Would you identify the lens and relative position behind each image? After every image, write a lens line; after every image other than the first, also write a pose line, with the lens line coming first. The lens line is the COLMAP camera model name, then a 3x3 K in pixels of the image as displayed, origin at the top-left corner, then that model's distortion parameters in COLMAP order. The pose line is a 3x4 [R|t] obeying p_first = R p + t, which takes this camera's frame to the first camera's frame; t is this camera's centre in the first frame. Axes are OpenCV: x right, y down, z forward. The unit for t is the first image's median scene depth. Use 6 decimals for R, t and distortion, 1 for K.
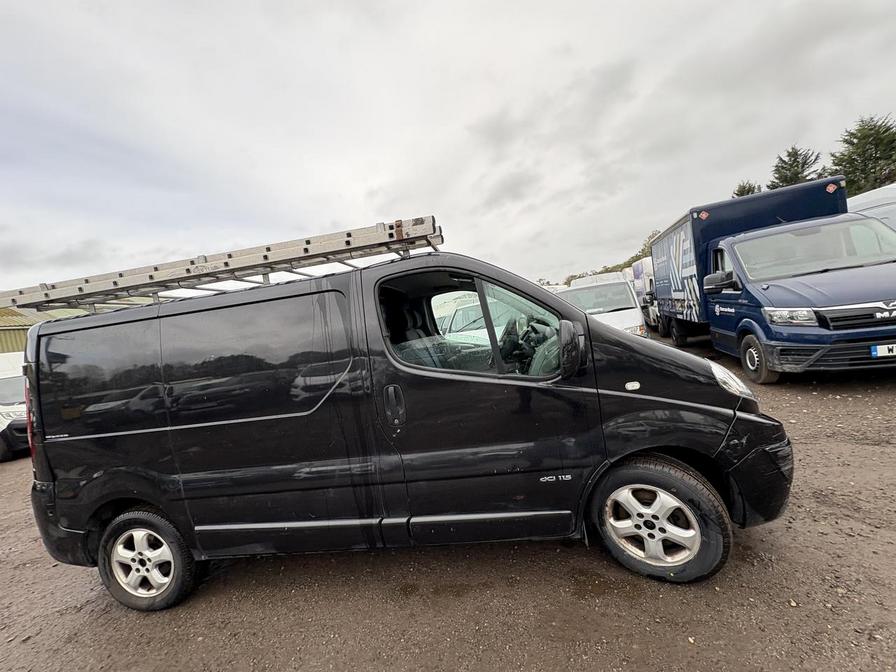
lens RADIAL K [[355.3, 0, 441.7], [0, 355.3, 332.1], [0, 0, 1]] dist [0.000407, -0.000021]
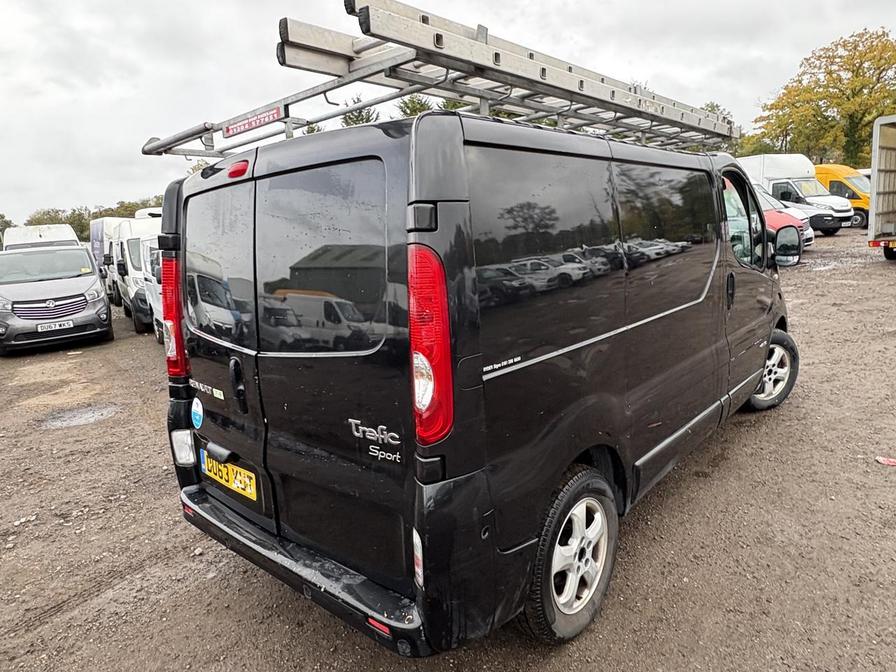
lens RADIAL K [[570.8, 0, 442.9], [0, 570.8, 331.5], [0, 0, 1]] dist [-0.002015, 0.002399]
pose [[0.568114, -0.035755, 0.822173, -1.154036], [0.012298, 0.999313, 0.034961, 0.146017], [-0.822858, -0.009751, 0.568163, 0.414384]]
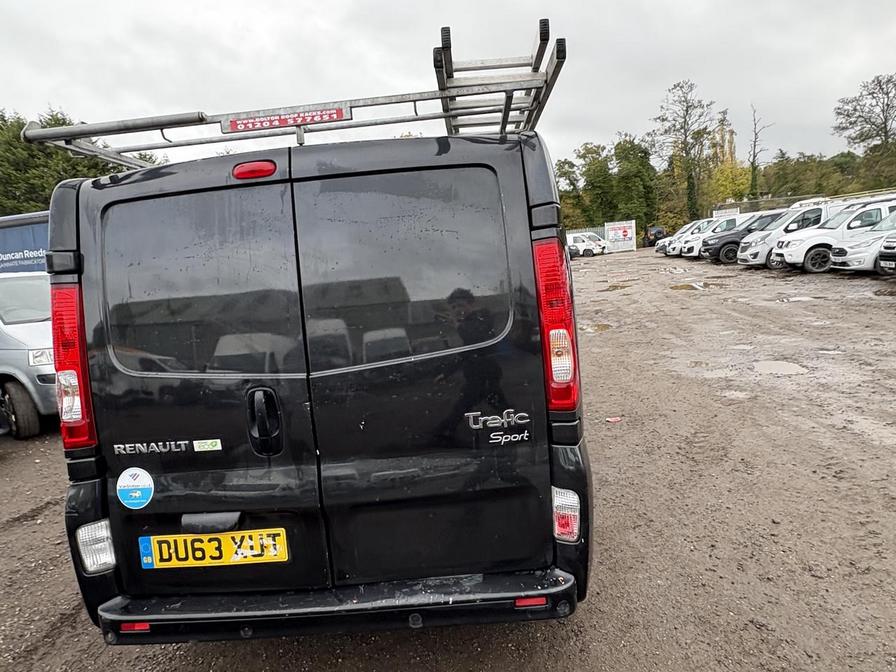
lens RADIAL K [[570.8, 0, 449.8], [0, 570.8, 326.0], [0, 0, 1]] dist [-0.002015, 0.002399]
pose [[-0.075514, 0.043741, 0.996185, -1.312972], [0.132291, 0.990646, -0.033470, 0.179047], [-0.988330, 0.129259, -0.080594, 0.838105]]
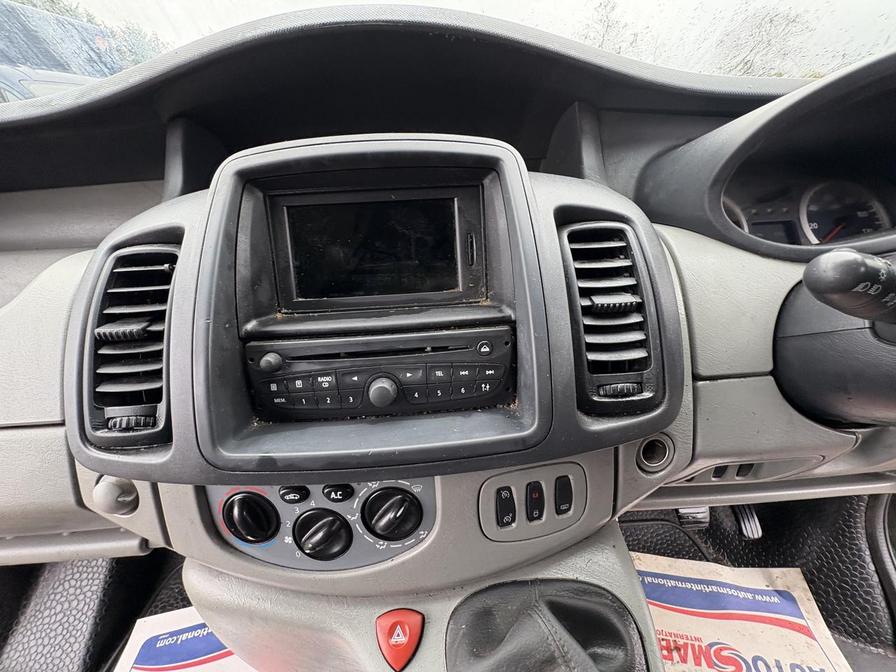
lens RADIAL K [[355.3, 0, 452.5], [0, 355.3, 326.9], [0, 0, 1]] dist [0.000407, -0.000021]
pose [[-0.192181, -0.287969, 0.938158, 0.135462], [0.090758, 0.946665, 0.309172, 0.016186], [-0.977154, 0.144563, -0.155796, 0.825110]]
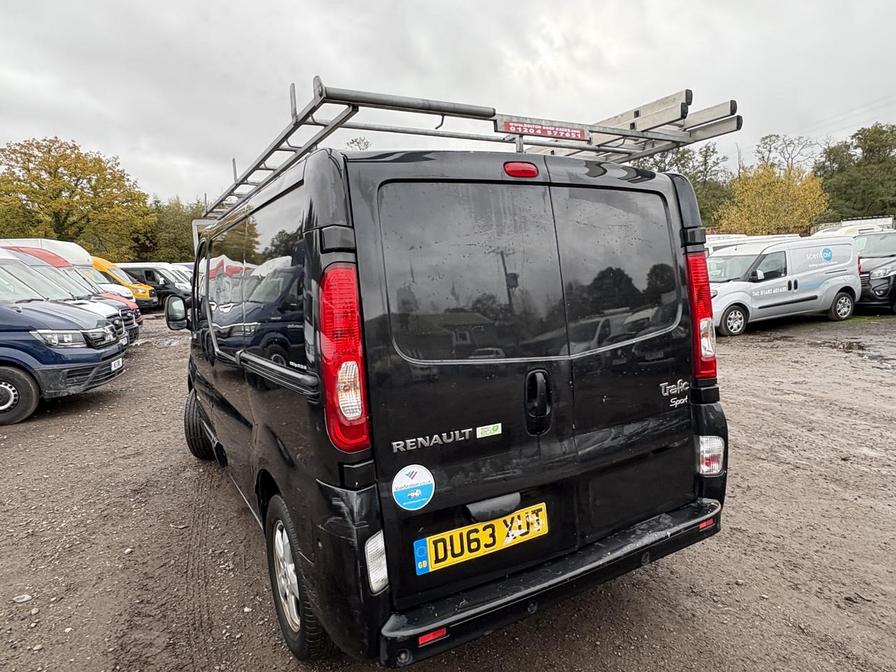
lens RADIAL K [[570.8, 0, 453.0], [0, 570.8, 328.2], [0, 0, 1]] dist [-0.002015, 0.002399]
pose [[-0.605423, 0.106508, 0.788745, -1.167763], [0.161354, 0.986852, -0.009407, 0.144301], [-0.779377, 0.121572, -0.614648, 1.403930]]
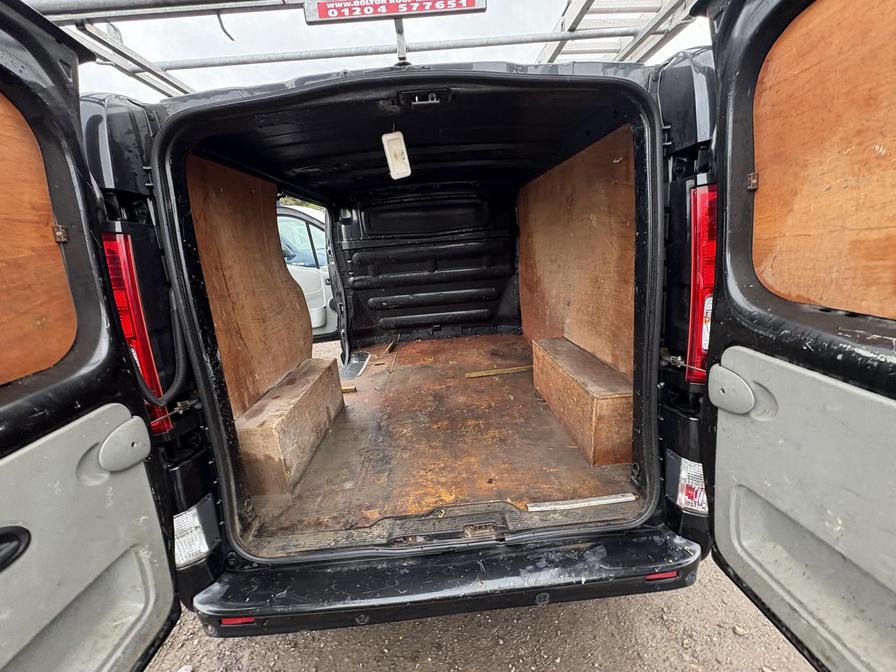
lens RADIAL K [[355.3, 0, 448.5], [0, 355.3, 335.1], [0, 0, 1]] dist [0.000407, -0.000021]
pose [[-0.162691, -0.099466, 0.981651, -1.039428], [0.132622, 0.983673, 0.121651, 0.146168], [-0.977723, 0.149980, -0.146843, 0.958700]]
